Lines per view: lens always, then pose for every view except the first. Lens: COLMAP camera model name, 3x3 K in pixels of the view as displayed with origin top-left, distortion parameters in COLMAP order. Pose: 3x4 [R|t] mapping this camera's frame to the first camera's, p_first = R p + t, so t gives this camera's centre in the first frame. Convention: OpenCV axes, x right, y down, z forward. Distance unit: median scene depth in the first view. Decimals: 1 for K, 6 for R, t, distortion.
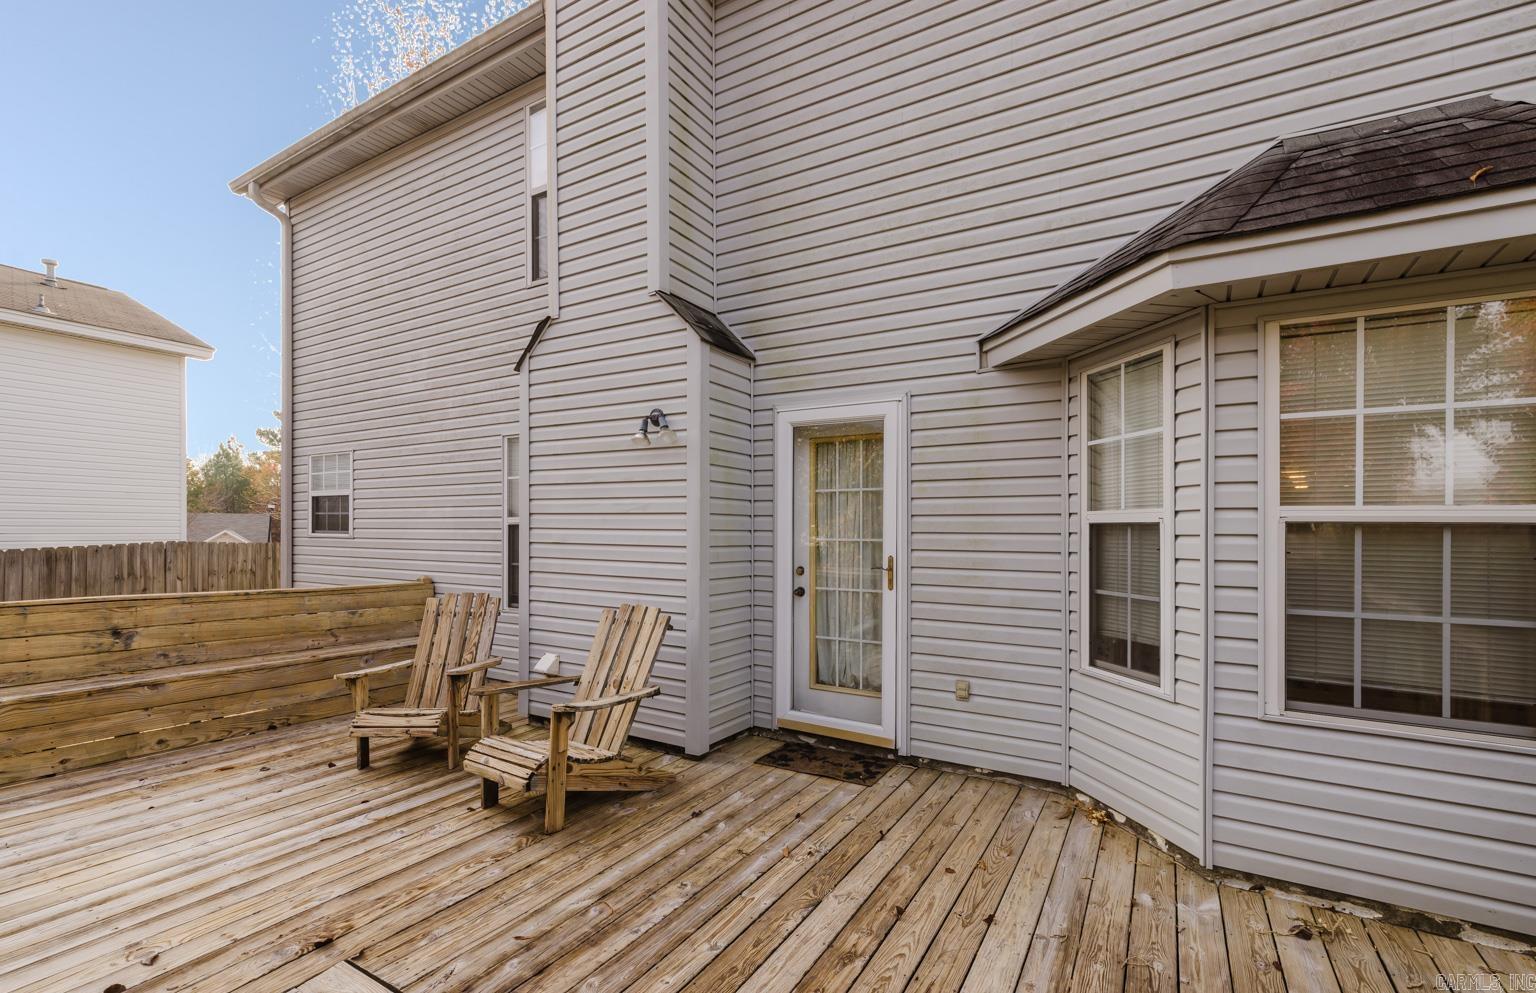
lens RADIAL K [[679.4, 0, 764.3], [0, 679.4, 535.3], [0, 0, 1]] dist [-0.001626, 0.000562]
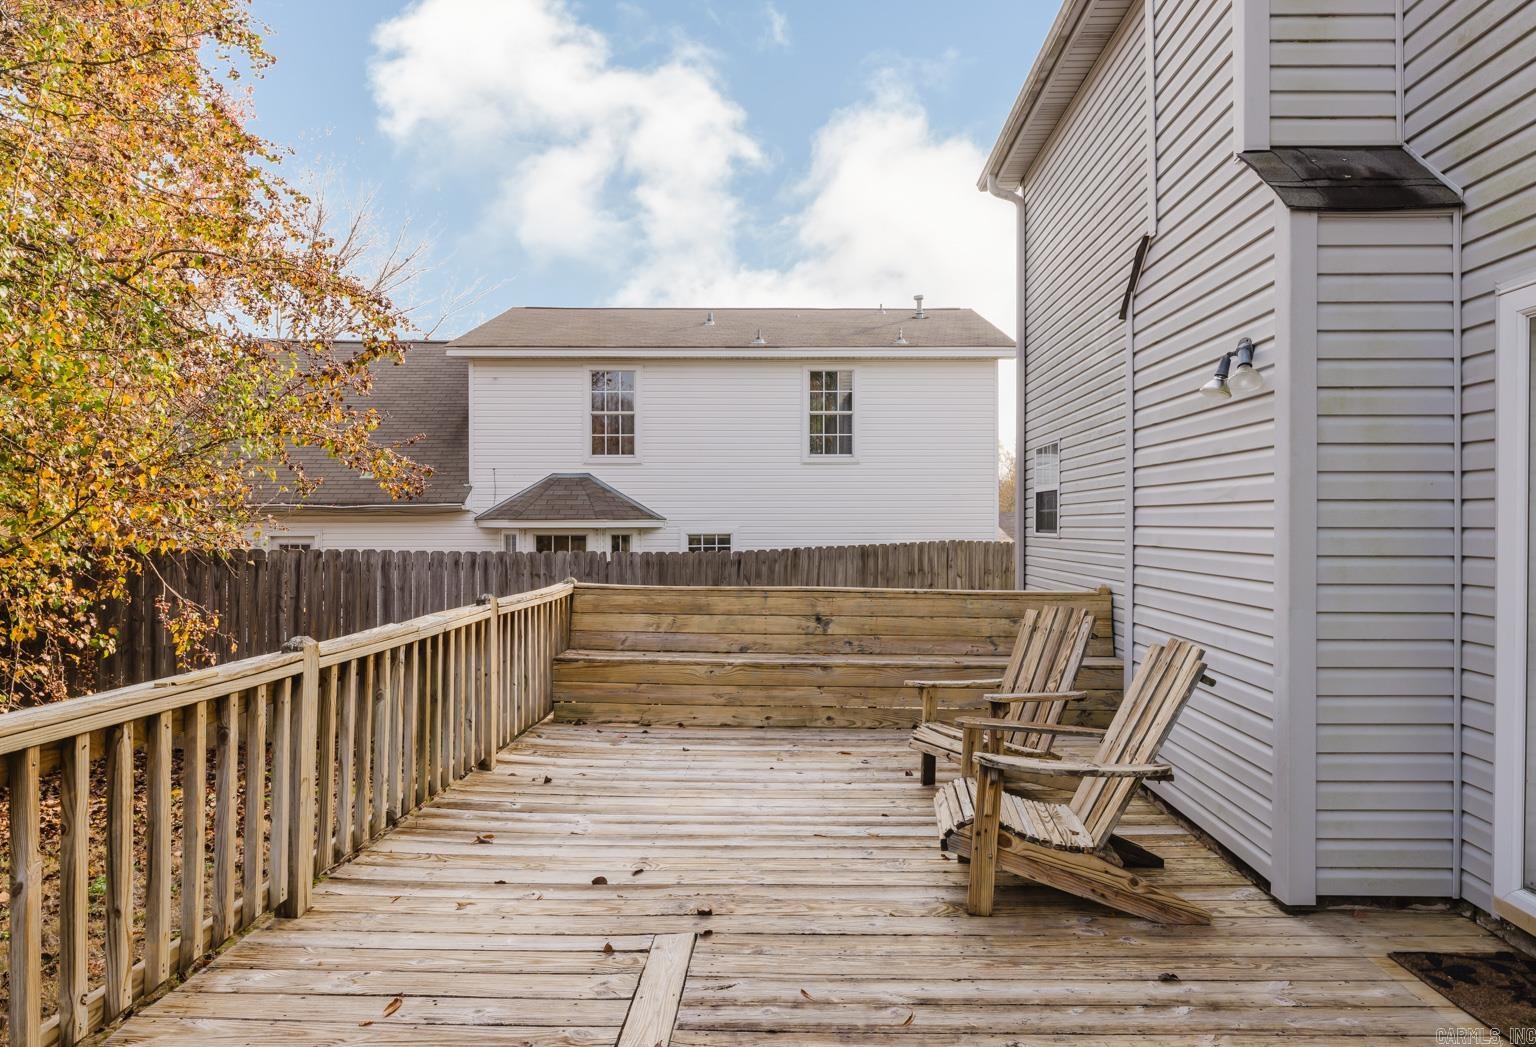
lens RADIAL K [[857.0, 0, 771.7], [0, 857.0, 528.1], [0, 0, 1]] dist [-0.002271, -0.000536]
pose [[0.502117, -0.005398, -0.864783, 0.317806], [-0.000878, 0.999977, -0.006752, -0.002181], [0.864799, 0.004150, 0.502100, 0.218194]]
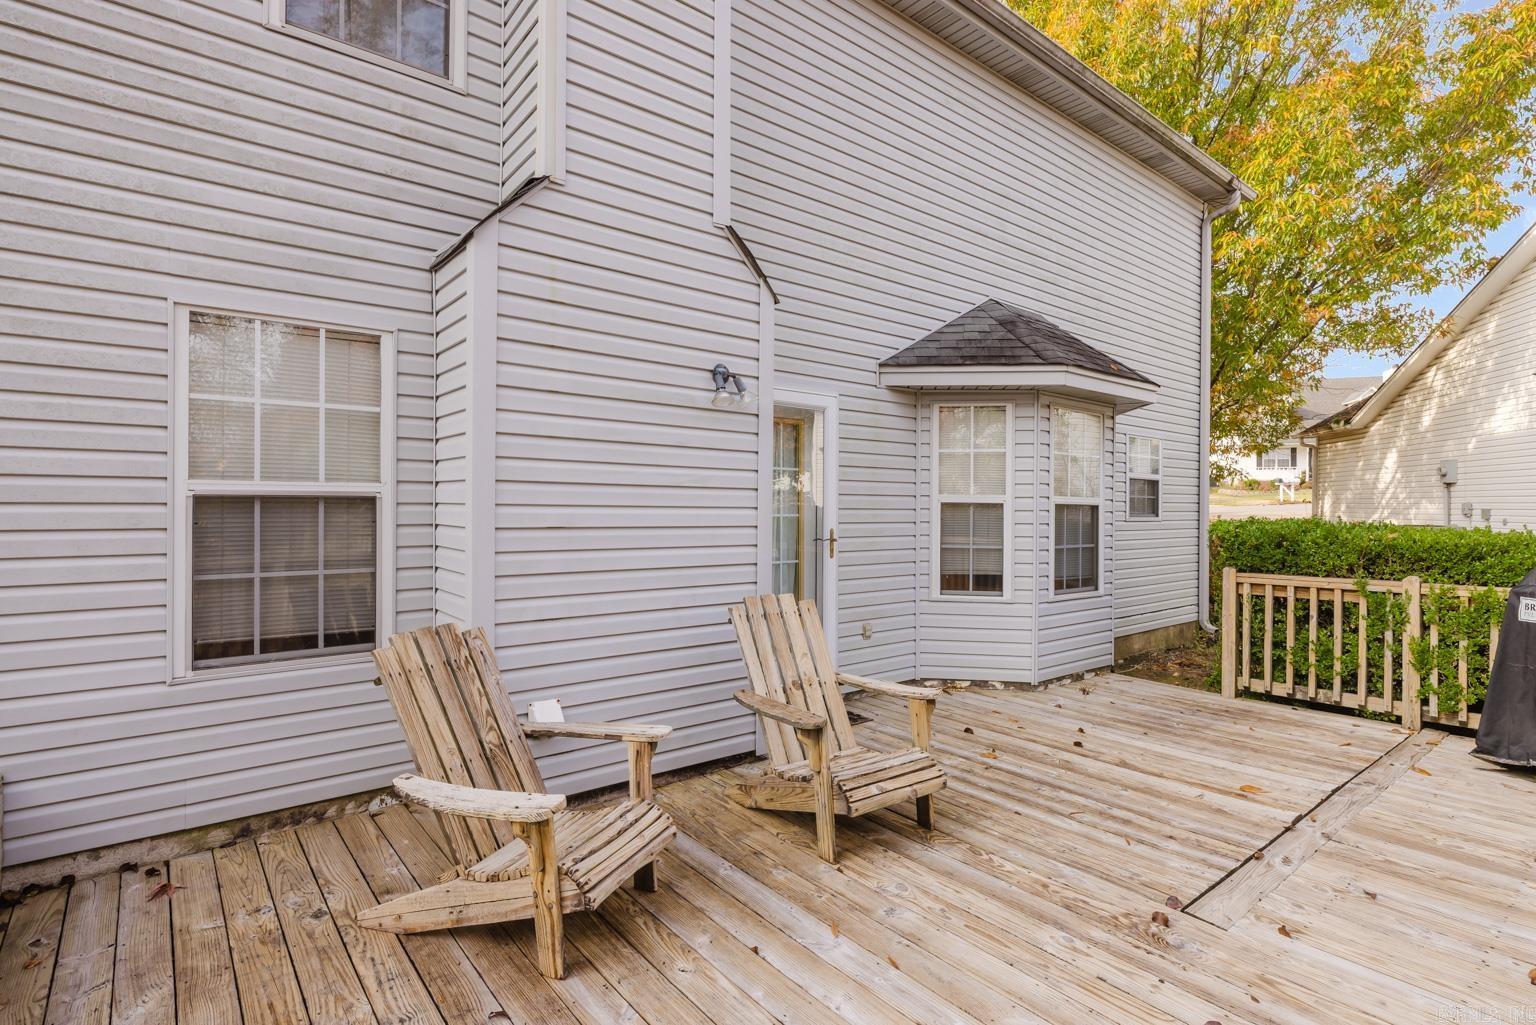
lens RADIAL K [[760.0, 0, 766.5], [0, 760.0, 503.5], [0, 0, 1]] dist [-0.002642, -0.000036]
pose [[0.341467, -0.000982, 0.939893, -1.029987], [0.000130, 0.999999, 0.000997, -0.014110], [-0.939894, -0.000218, 0.341467, 0.627433]]
